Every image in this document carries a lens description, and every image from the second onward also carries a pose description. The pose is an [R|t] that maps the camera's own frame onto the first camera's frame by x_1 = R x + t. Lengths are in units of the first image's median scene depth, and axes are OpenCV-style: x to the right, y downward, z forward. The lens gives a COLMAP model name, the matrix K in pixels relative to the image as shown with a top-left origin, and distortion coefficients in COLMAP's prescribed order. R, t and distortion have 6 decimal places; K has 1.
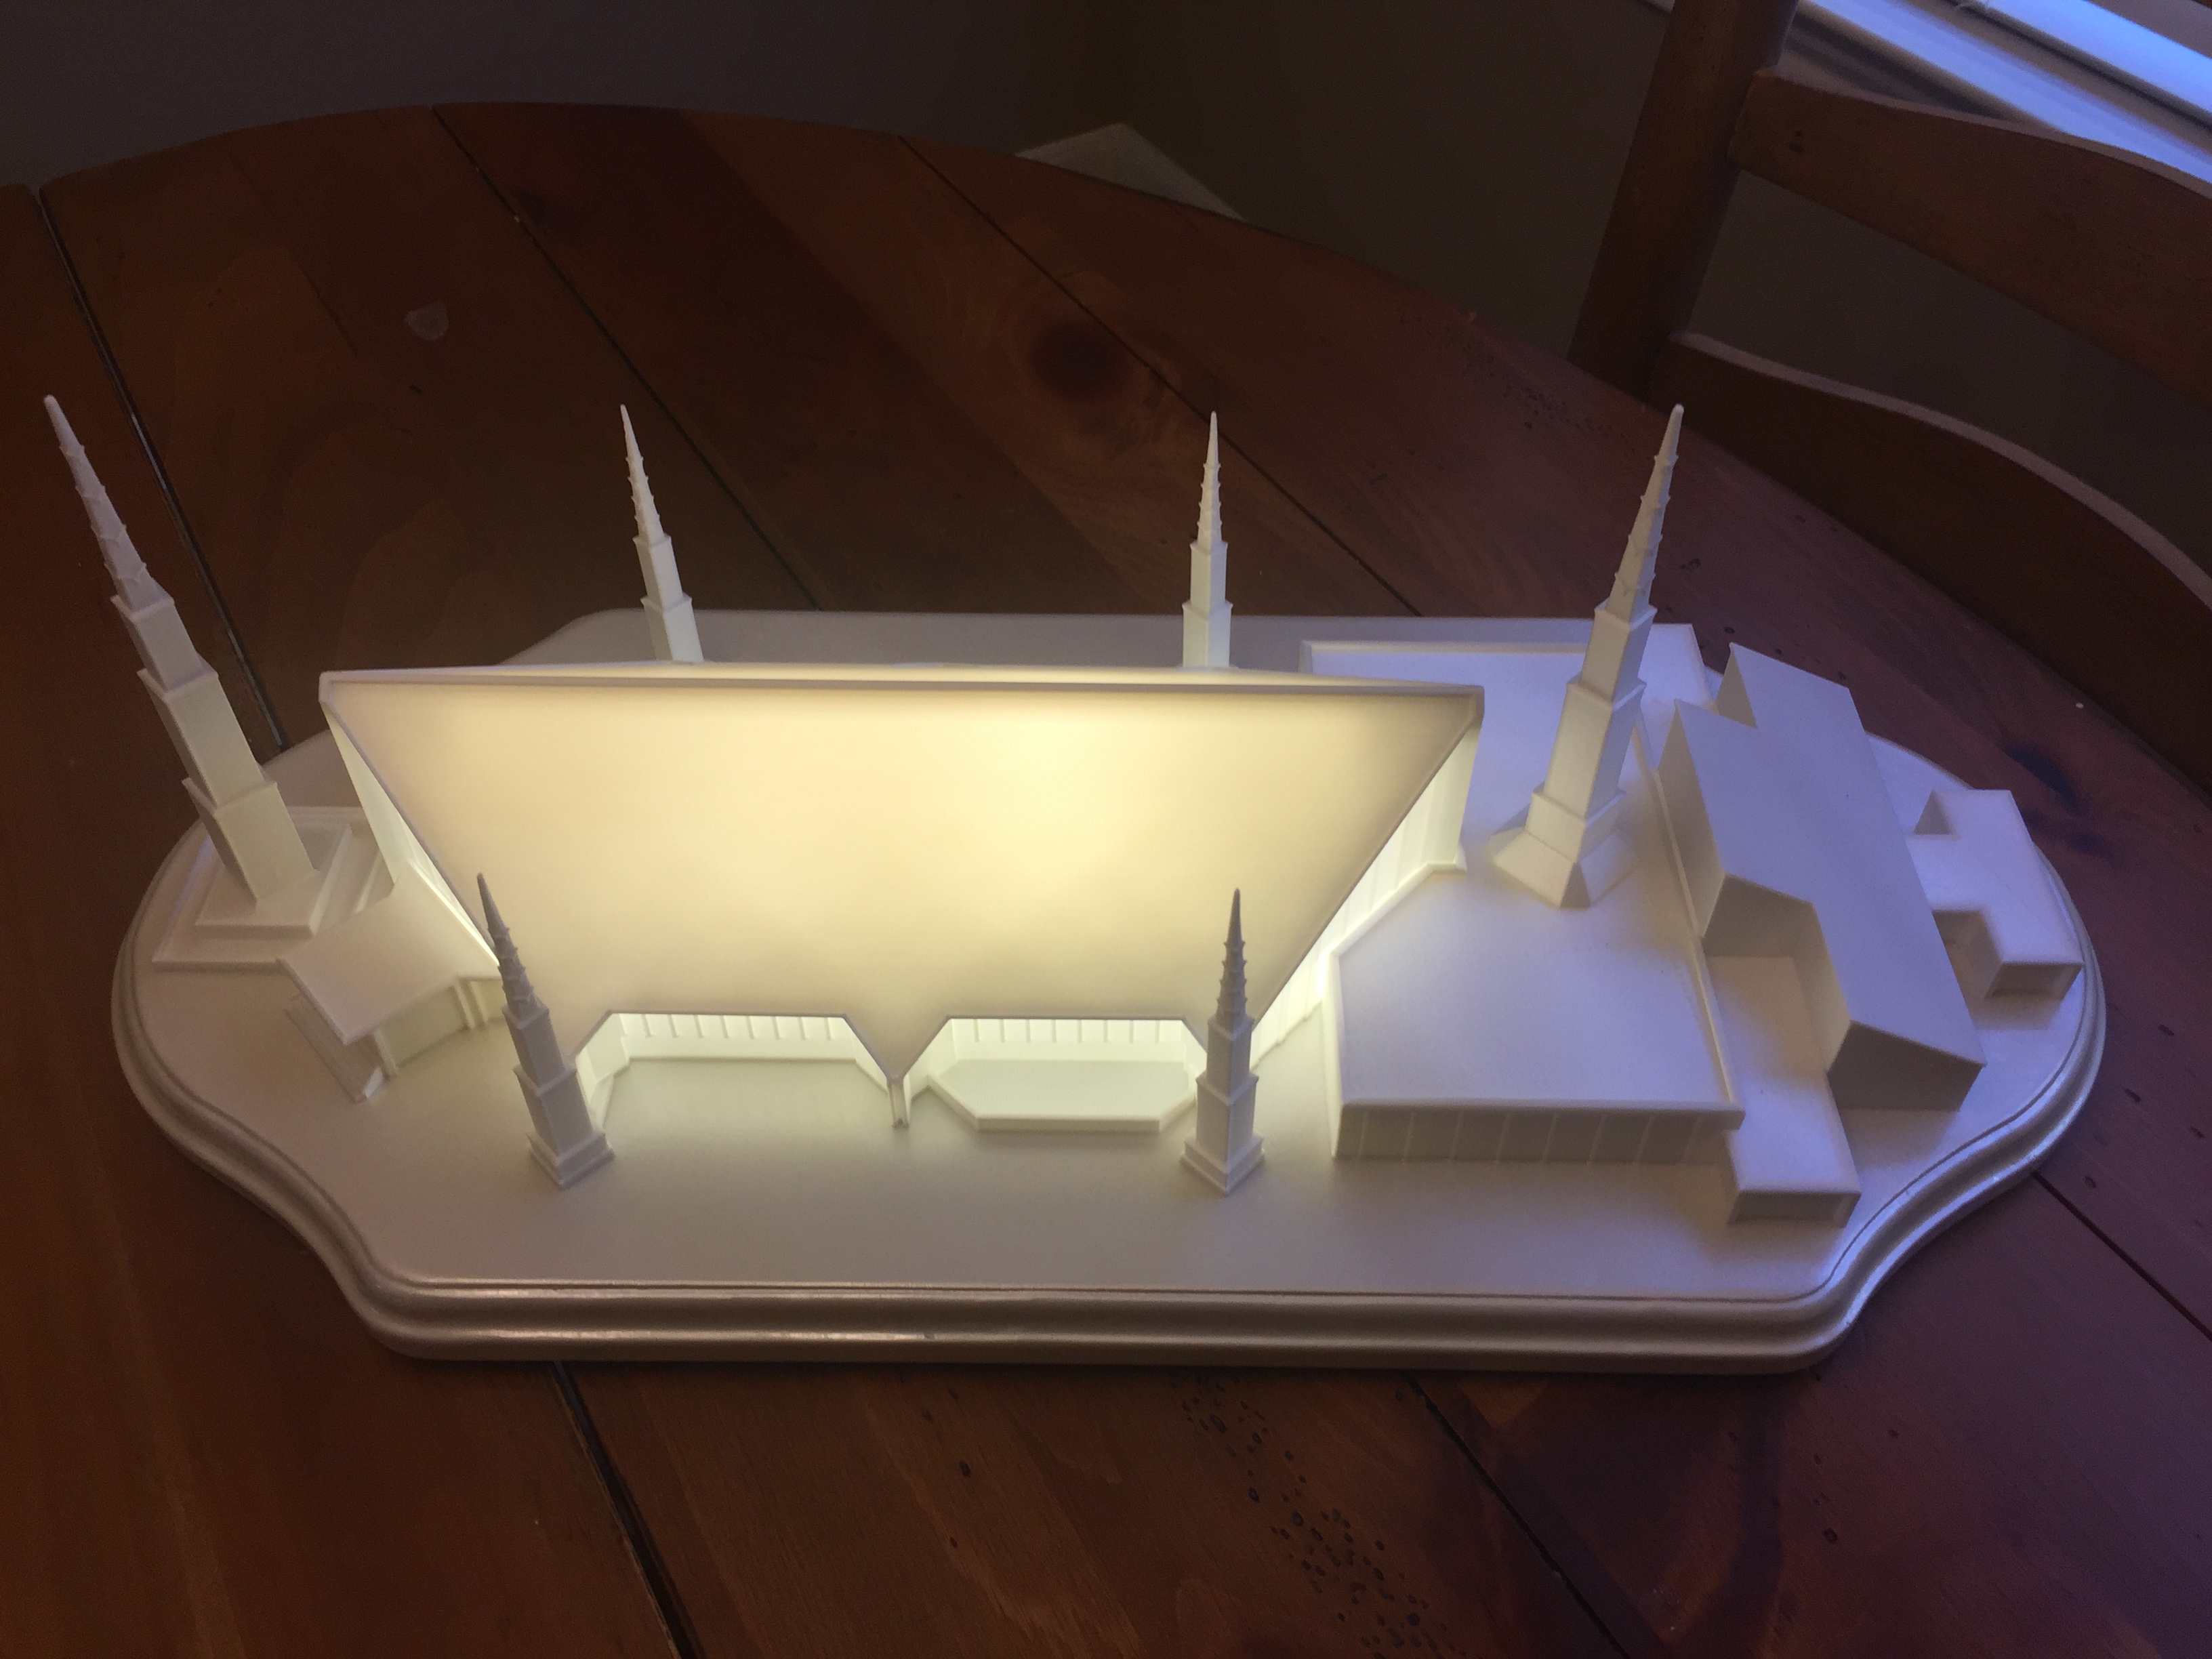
lens RADIAL K [[1915.3, 0, 1104.6], [0, 1915.3, 776.8], [0, 0, 1]] dist [0.085097, -0.143605]
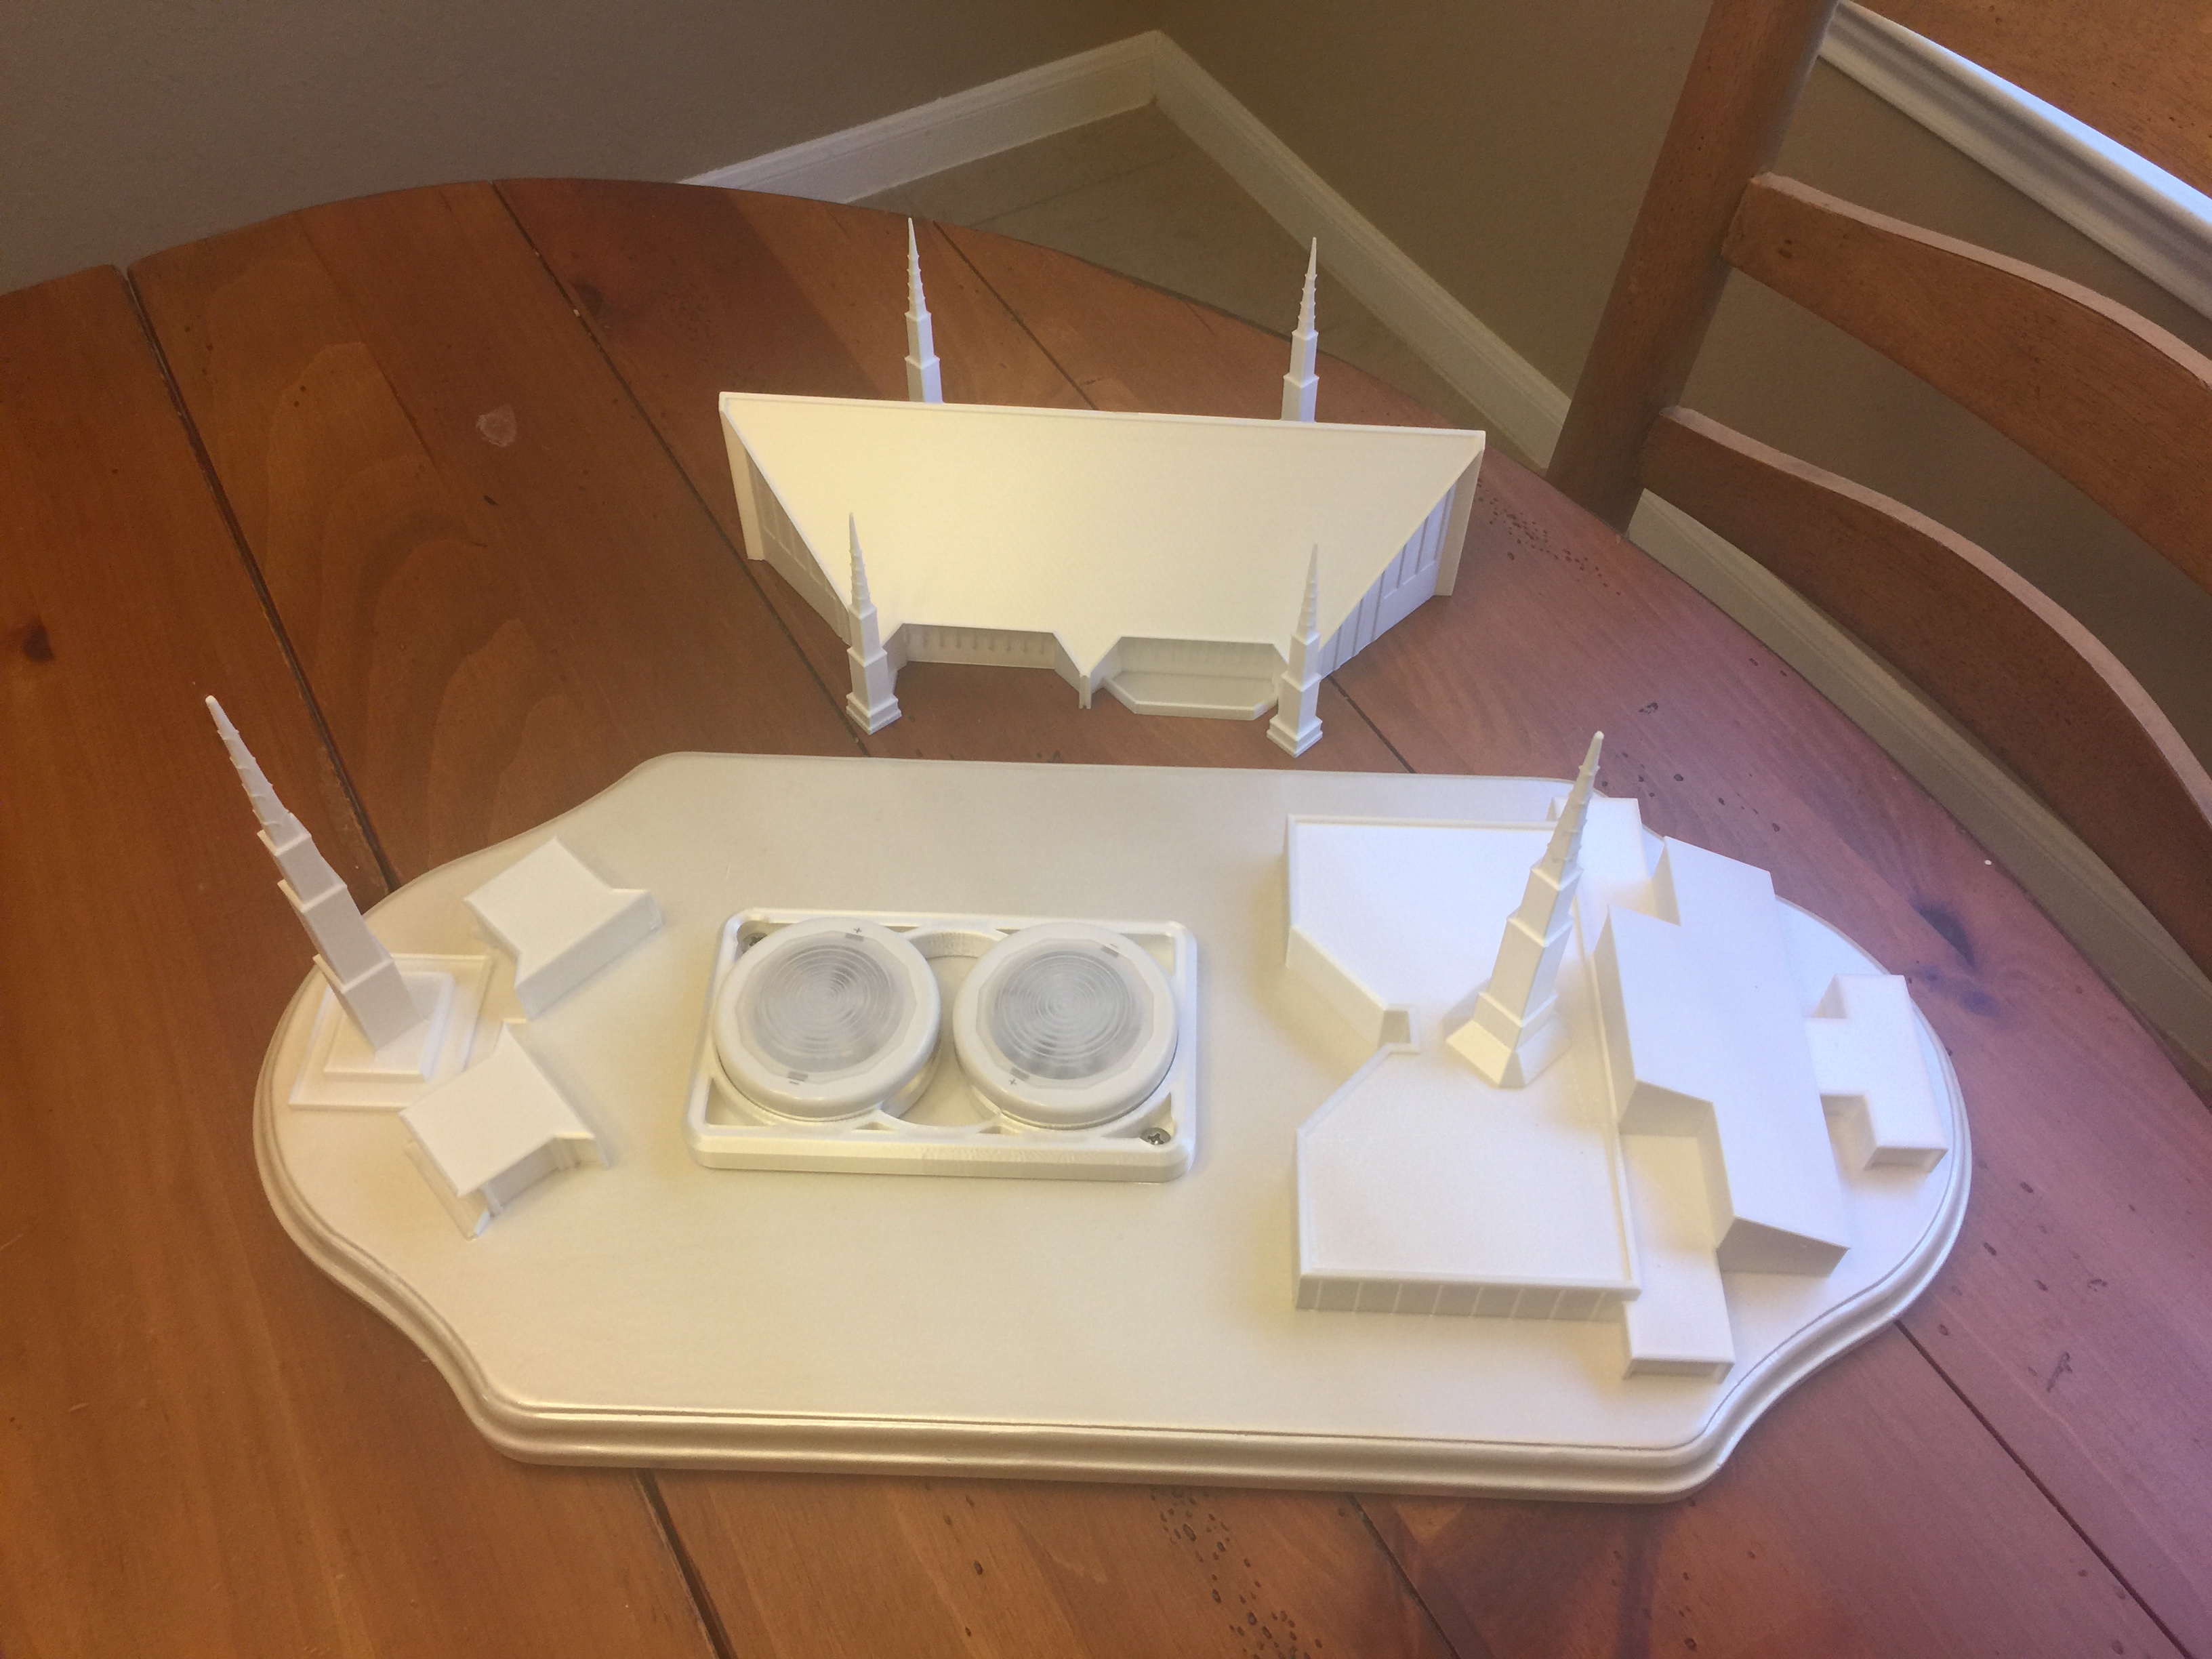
lens RADIAL K [[1891.3, 0, 1106.0], [0, 1891.3, 829.5], [0, 0, 1]] dist [0.081900, -0.132515]
pose [[0.999738, 0.019840, -0.011423, 0.011372], [-0.018568, 0.994572, 0.102382, -0.214729], [0.013392, -0.102143, 0.994680, -0.133805]]
